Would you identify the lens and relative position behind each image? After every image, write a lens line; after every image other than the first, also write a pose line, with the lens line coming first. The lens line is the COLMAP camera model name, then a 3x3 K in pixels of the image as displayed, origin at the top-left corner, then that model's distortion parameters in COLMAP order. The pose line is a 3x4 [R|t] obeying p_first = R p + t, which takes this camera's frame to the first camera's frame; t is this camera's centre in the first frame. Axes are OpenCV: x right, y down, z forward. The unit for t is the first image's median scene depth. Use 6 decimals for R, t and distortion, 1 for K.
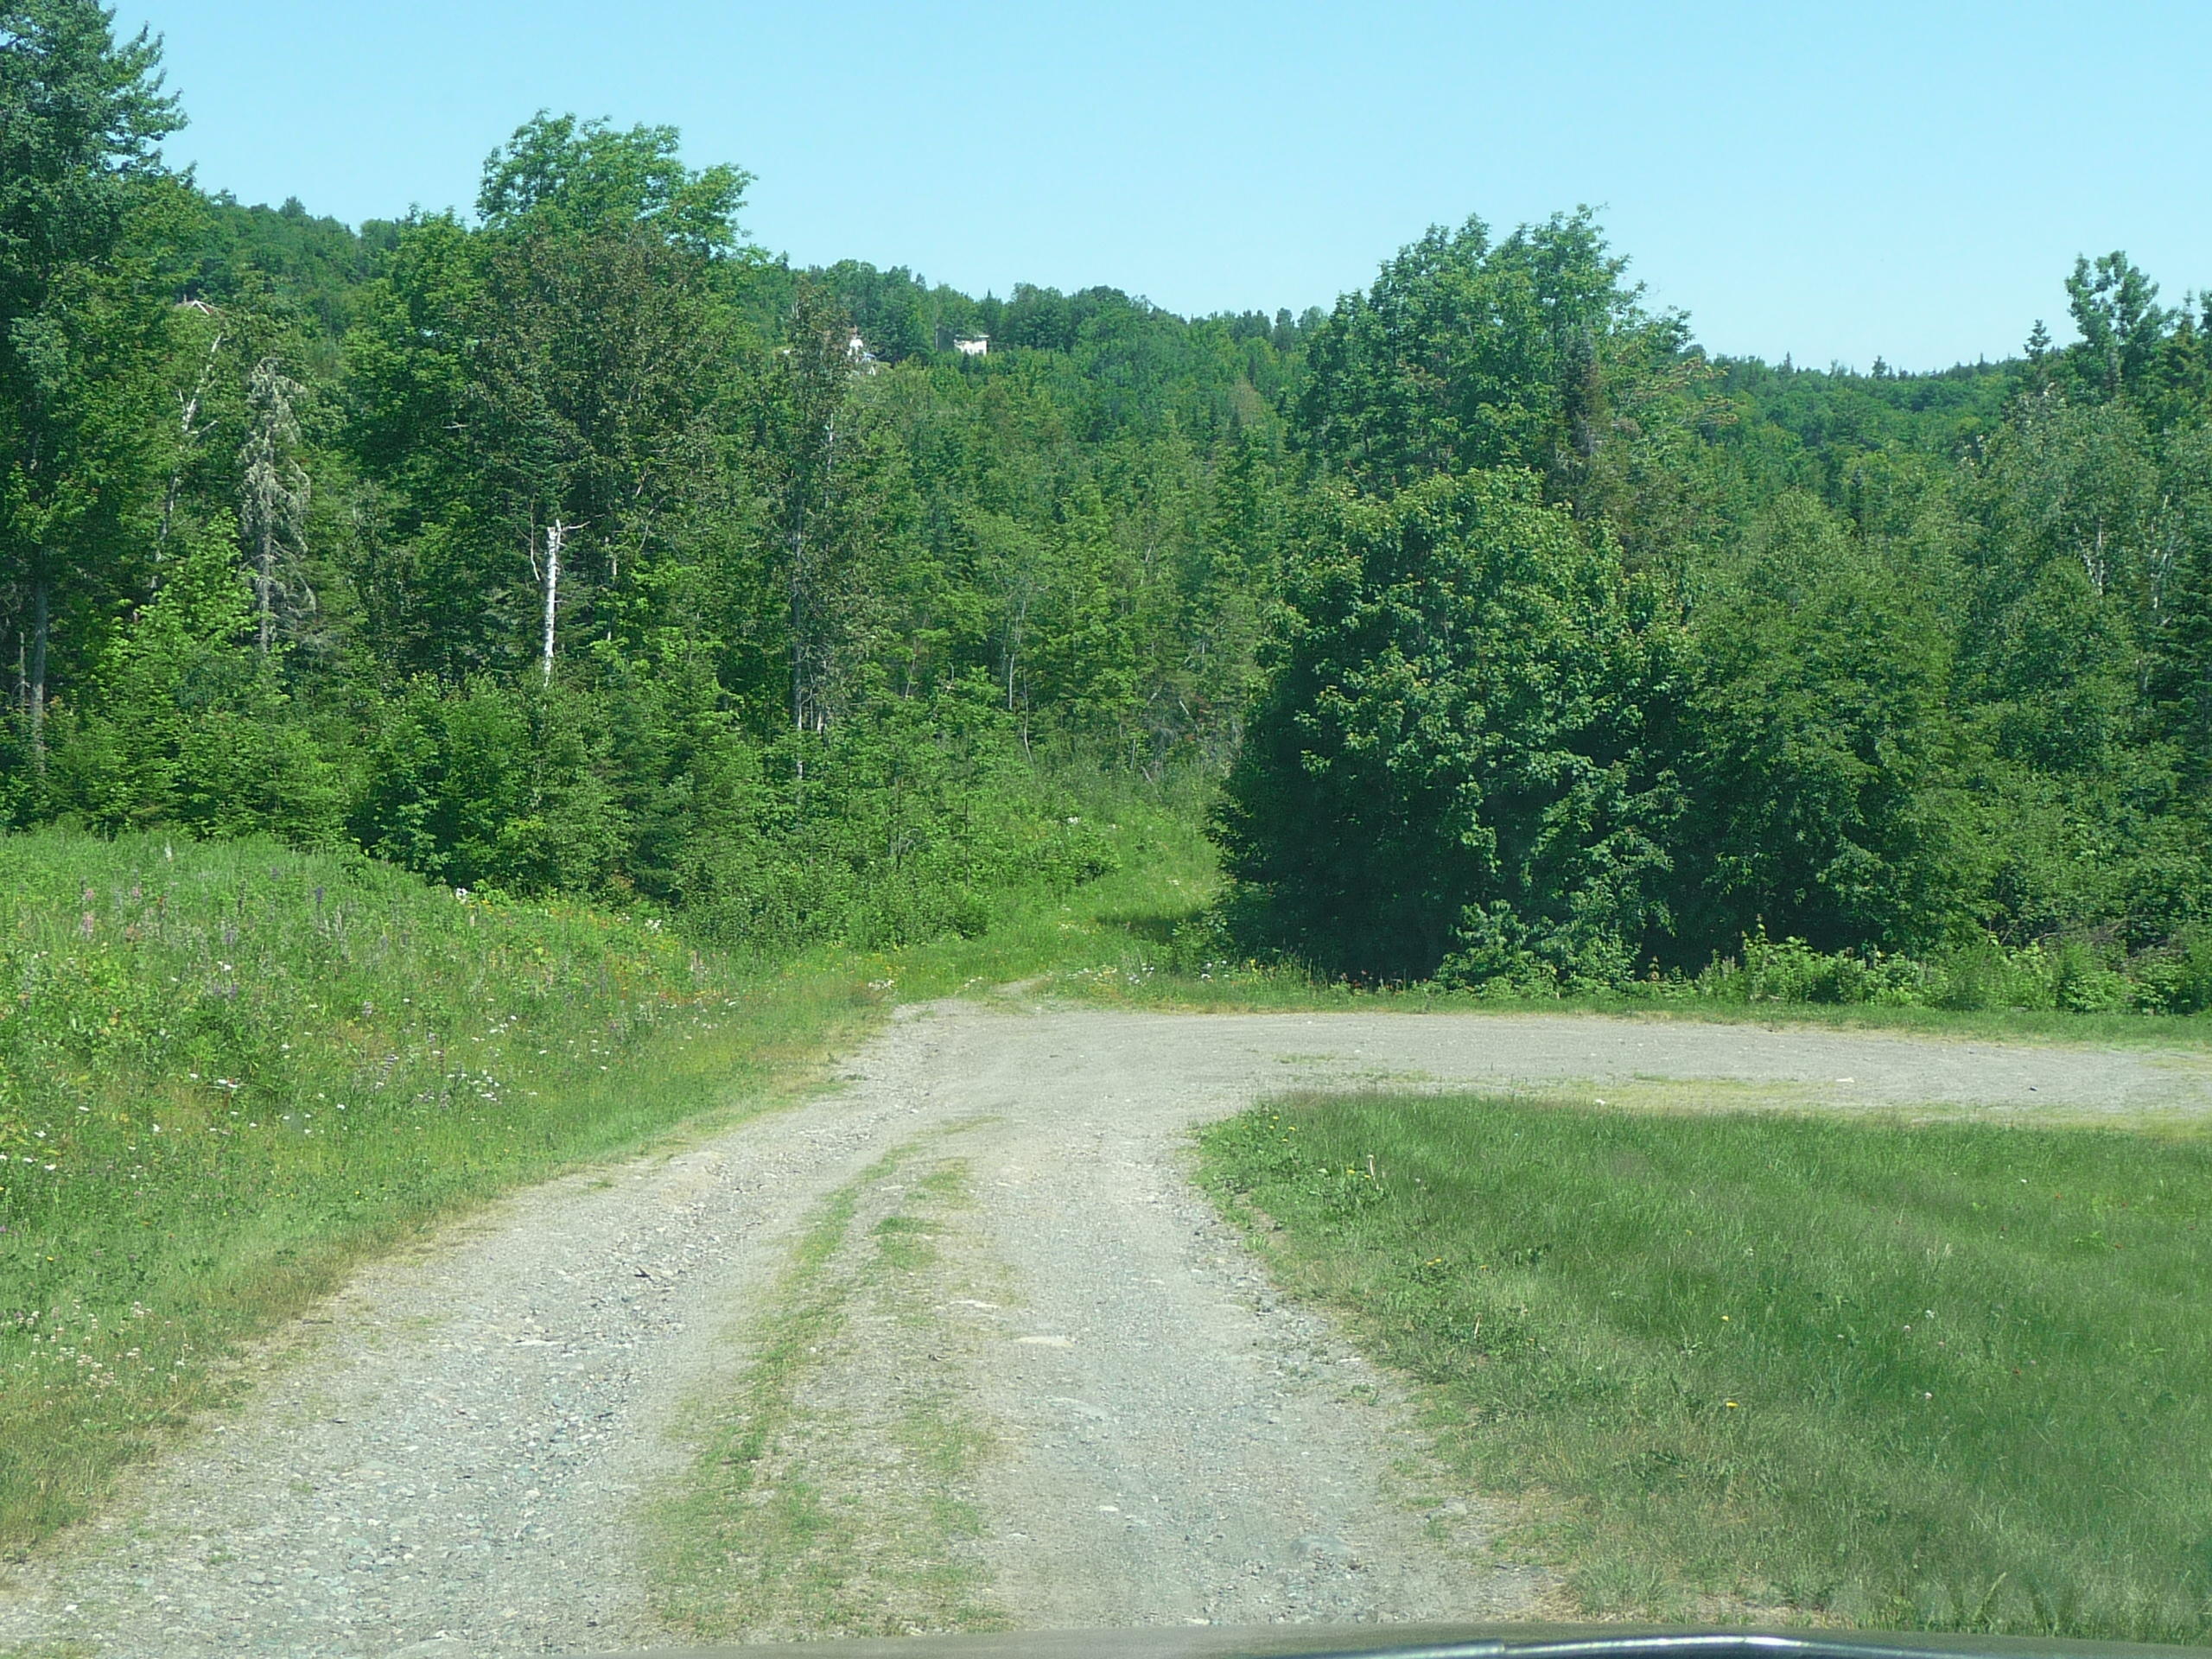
lens RADIAL K [[3499.0, 0, 1106.0], [0, 3499.0, 829.5], [0, 0, 1]] dist [-0.000437, 0.010057]
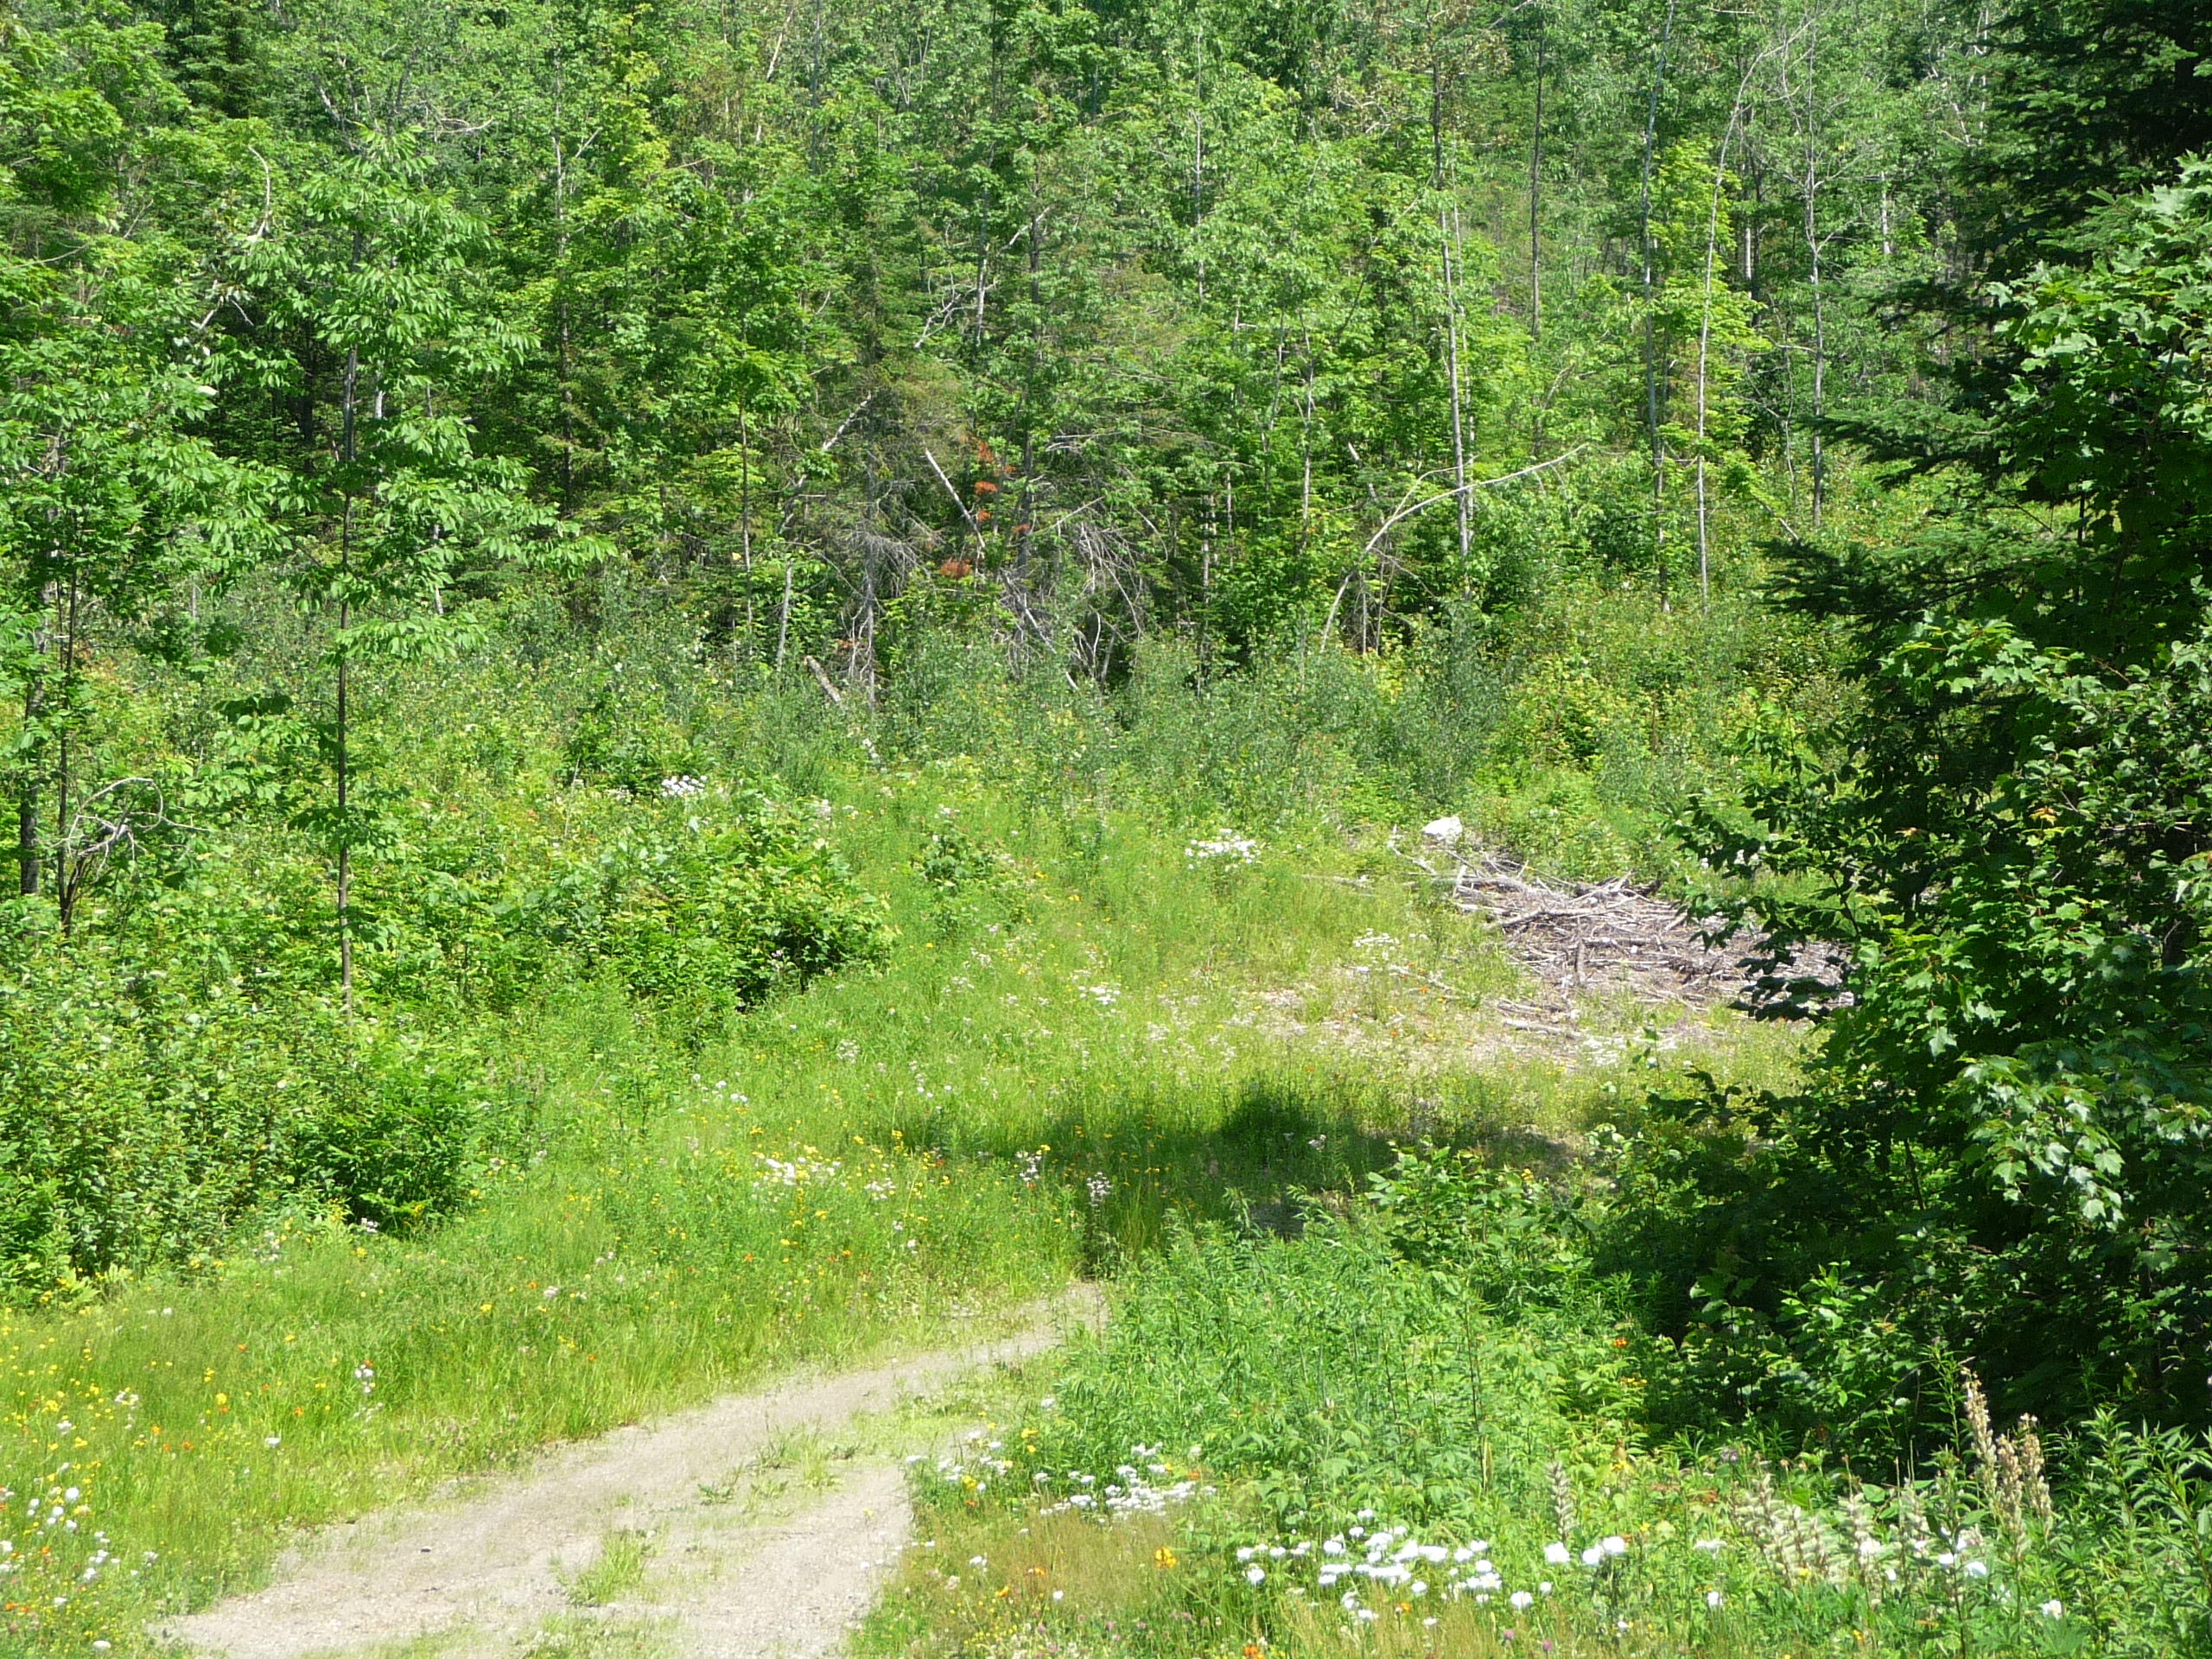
lens RADIAL K [[7492.6, 0, 1106.0], [0, 7492.6, 829.5], [0, 0, 1]] dist [0.560576, -2.544089]
pose [[0.996397, -0.009915, 0.084234, -0.032956], [0.011043, 0.999855, -0.012945, 0.011500], [-0.084094, 0.013829, 0.996362, 0.487863]]
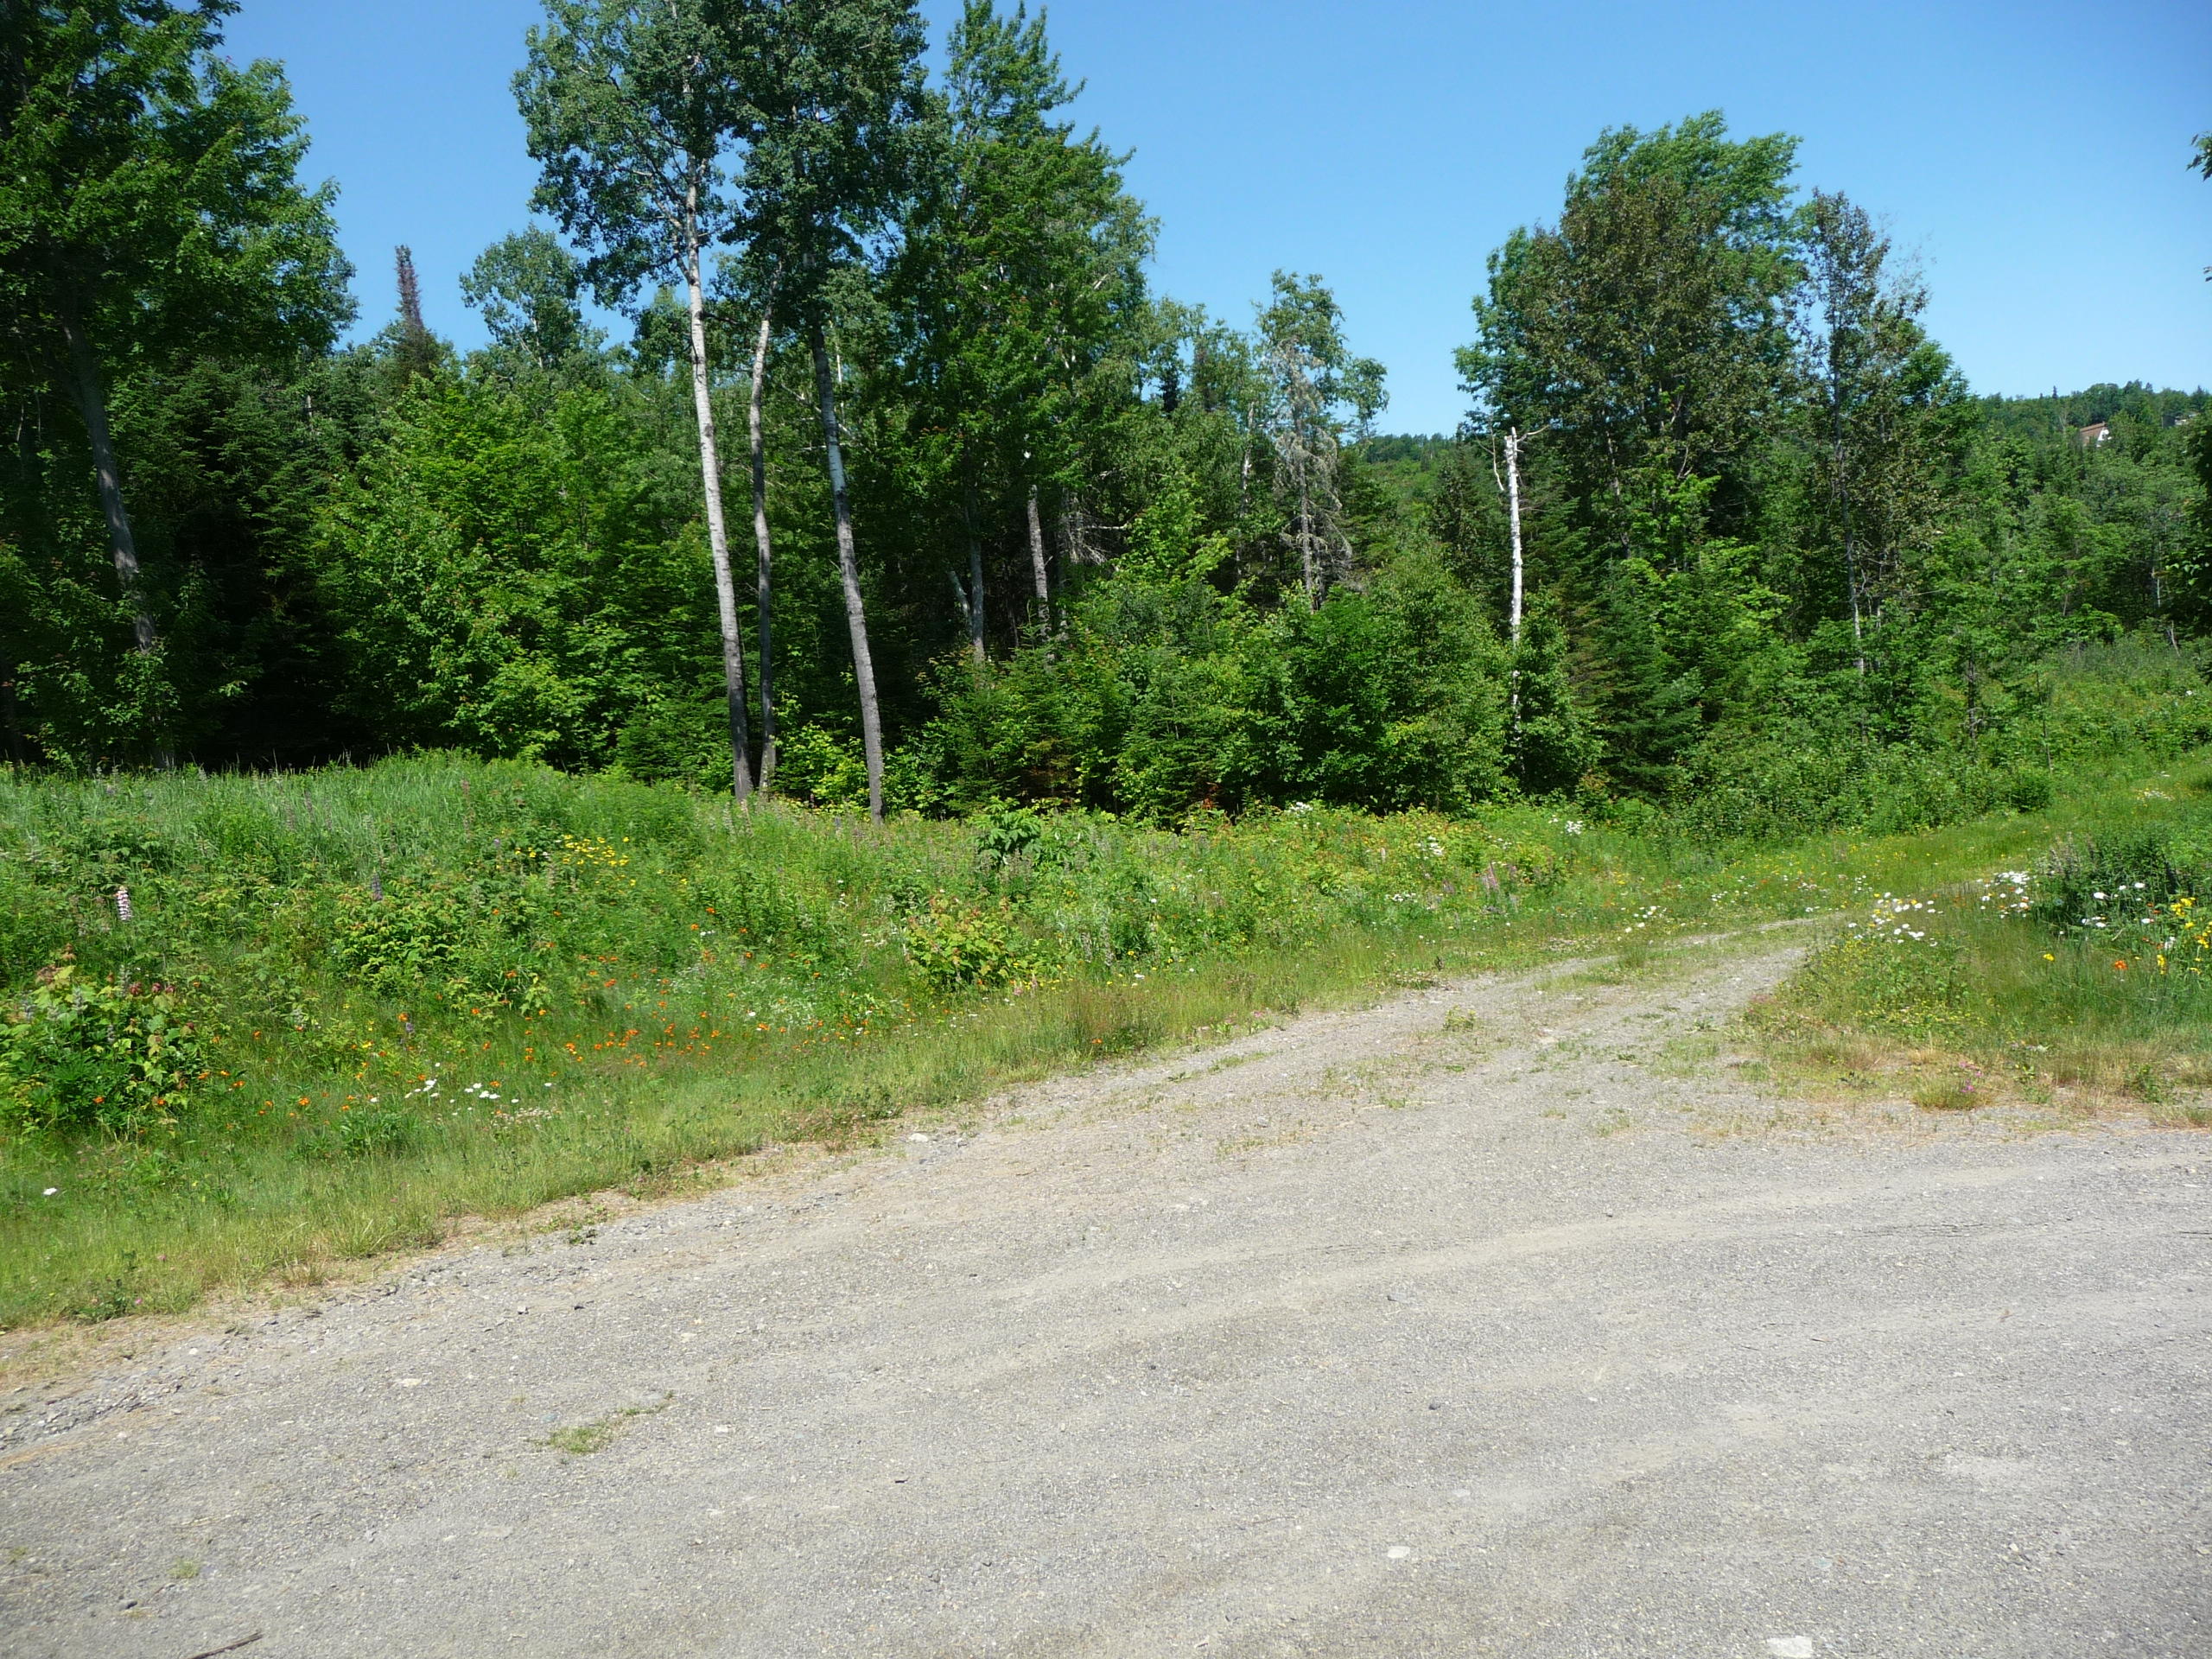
lens RADIAL K [[1845.5, 0, 1106.0], [0, 1845.5, 829.5], [0, 0, 1]] dist [-0.017656, 0.000078]
pose [[0.830924, -0.057957, -0.553360, 0.028954], [0.074937, 0.997155, 0.008086, 0.012259], [0.551317, -0.048186, 0.832903, 0.430192]]
